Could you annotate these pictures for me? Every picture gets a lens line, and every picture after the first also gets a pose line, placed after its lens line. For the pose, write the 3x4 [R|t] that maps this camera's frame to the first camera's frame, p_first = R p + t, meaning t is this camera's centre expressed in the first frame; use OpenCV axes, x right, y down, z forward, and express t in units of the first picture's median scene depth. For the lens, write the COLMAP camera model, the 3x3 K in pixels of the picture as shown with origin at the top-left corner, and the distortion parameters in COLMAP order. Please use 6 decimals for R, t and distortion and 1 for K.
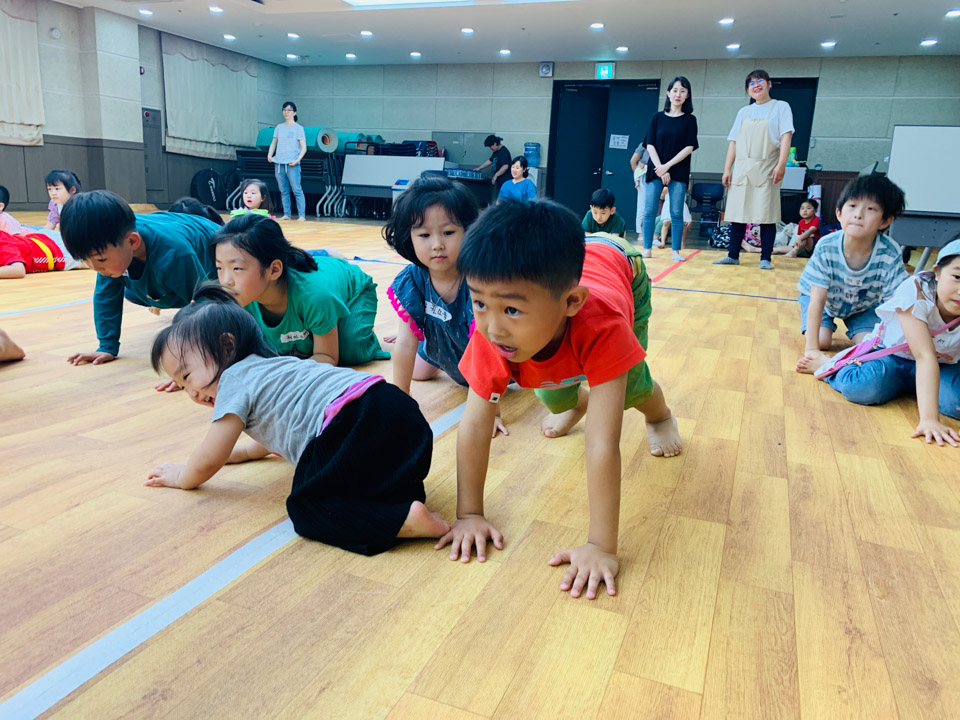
lens RADIAL K [[732.3, 0, 477.0], [0, 732.3, 372.7], [0, 0, 1]] dist [0.012371, -0.009567]
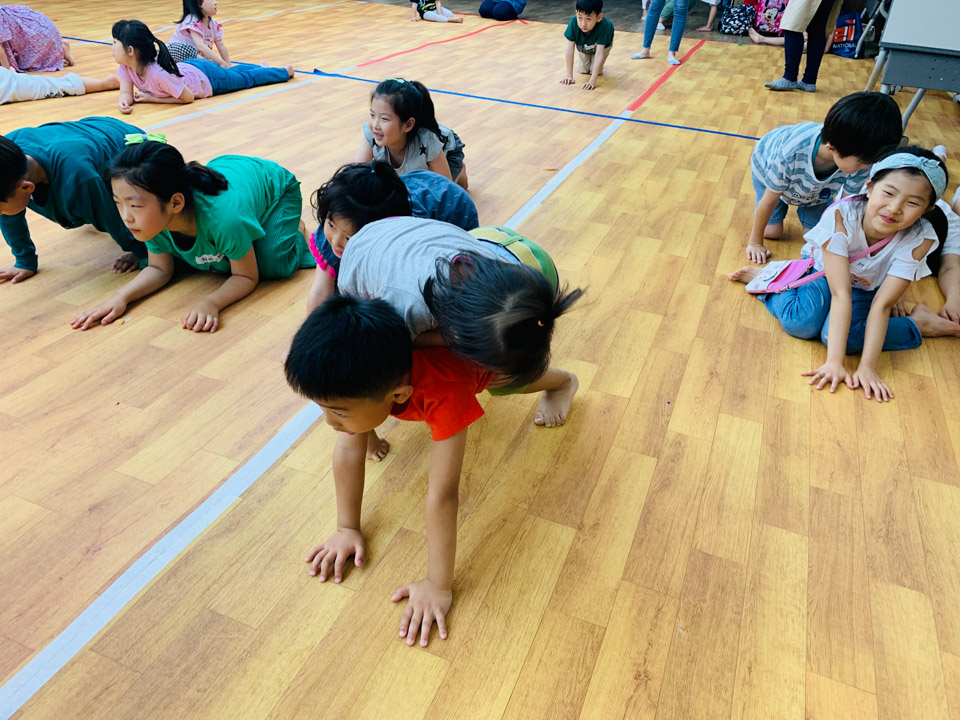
lens RADIAL K [[732.3, 0, 477.0], [0, 732.3, 372.7], [0, 0, 1]] dist [0.012371, -0.009567]
pose [[0.999992, 0.003022, -0.002606, 0.170189], [-0.002097, 0.953538, 0.301266, -0.304536], [0.003395, -0.301258, 0.953537, 0.025937]]
